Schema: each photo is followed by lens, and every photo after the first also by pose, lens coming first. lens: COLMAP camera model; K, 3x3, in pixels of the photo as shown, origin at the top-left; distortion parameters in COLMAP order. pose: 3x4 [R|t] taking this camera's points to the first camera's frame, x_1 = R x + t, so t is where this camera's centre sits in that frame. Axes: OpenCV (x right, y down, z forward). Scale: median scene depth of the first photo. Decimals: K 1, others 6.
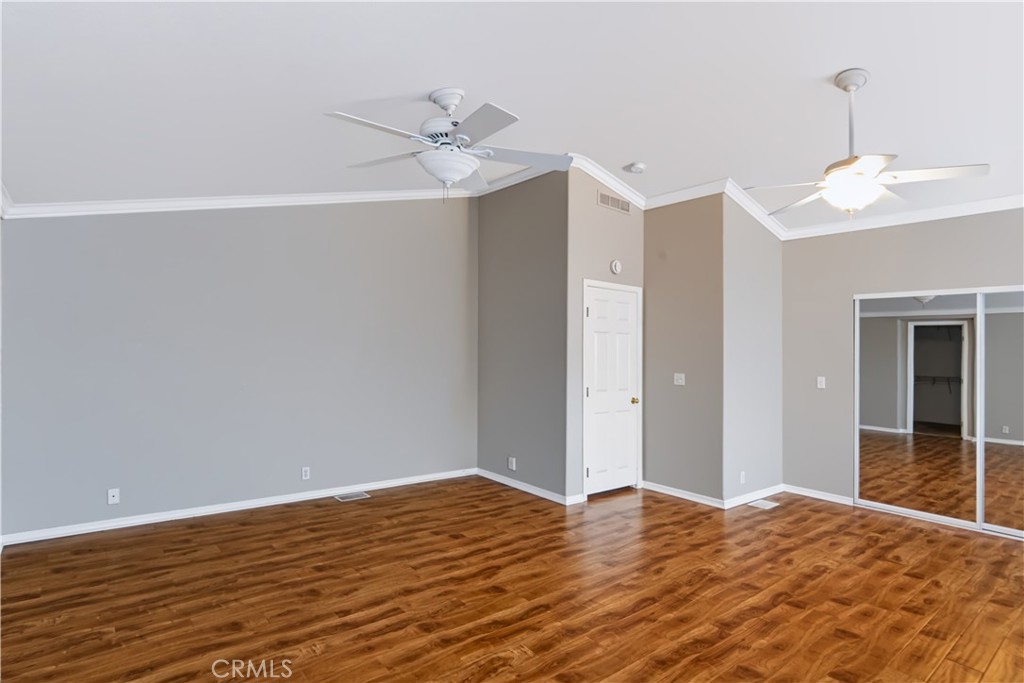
lens RADIAL K [[531.3, 0, 513.1], [0, 531.3, 345.6], [0, 0, 1]] dist [-0.007373, -0.000364]
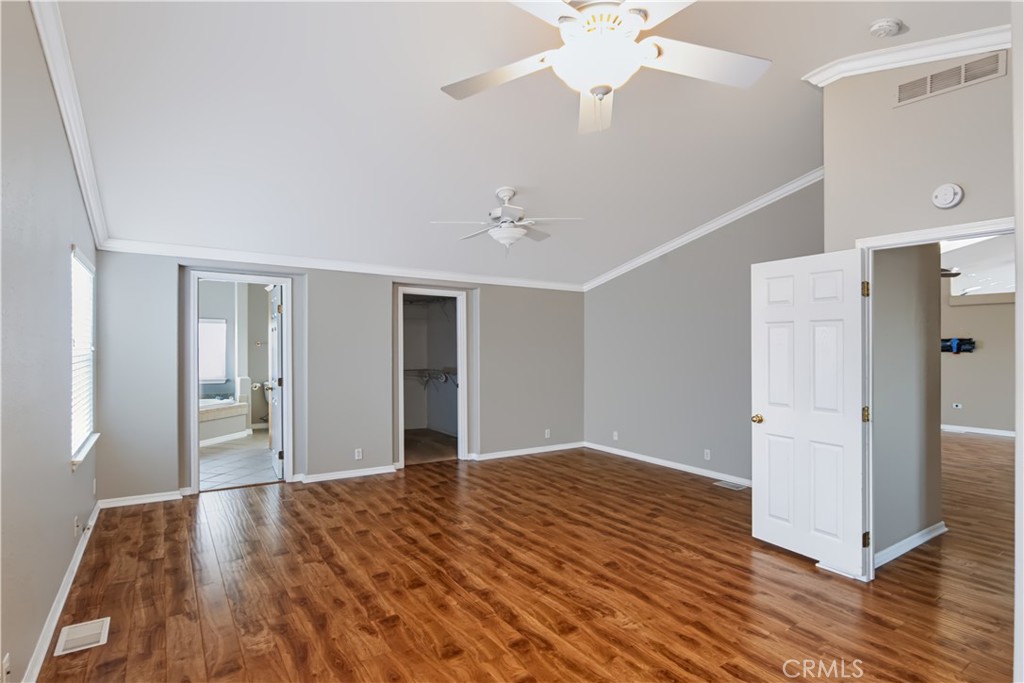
lens RADIAL K [[531.3, 0, 513.1], [0, 531.3, 345.6], [0, 0, 1]] dist [-0.007373, -0.000364]
pose [[-0.087346, -0.026629, -0.995822, 1.219965], [-0.006824, 0.999635, -0.026132, 0.038984], [0.996155, 0.004513, -0.087496, 0.940871]]
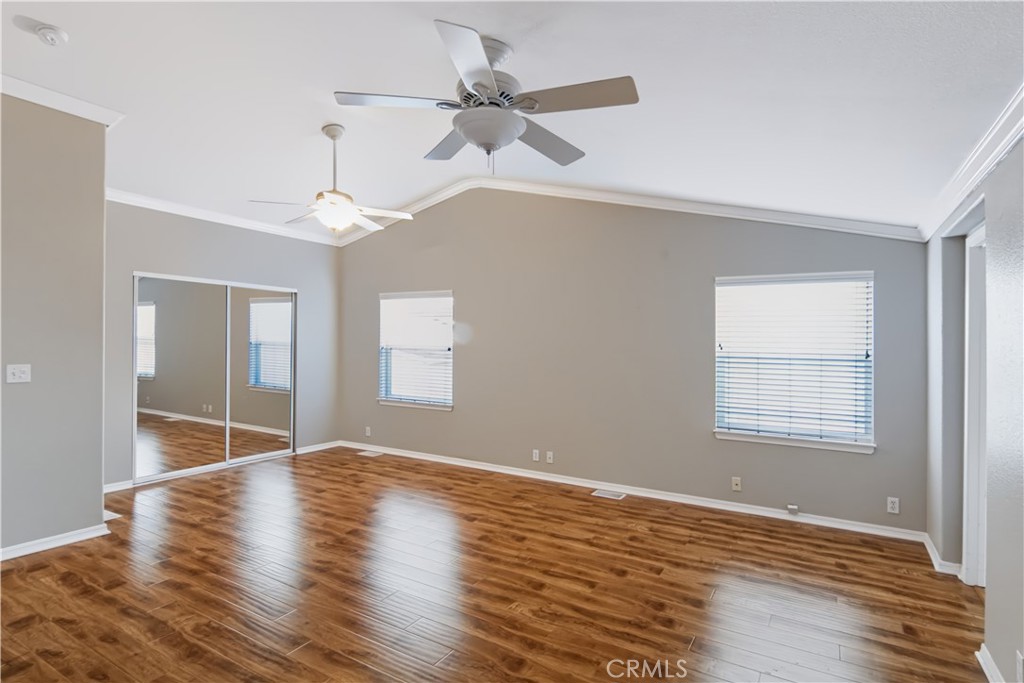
lens RADIAL K [[531.3, 0, 513.1], [0, 531.3, 345.6], [0, 0, 1]] dist [-0.007373, -0.000364]
pose [[-0.341929, -0.036332, 0.939023, -0.748513], [-0.030406, 0.999157, 0.027587, -0.008360], [-0.939234, -0.019119, -0.342745, 1.029181]]
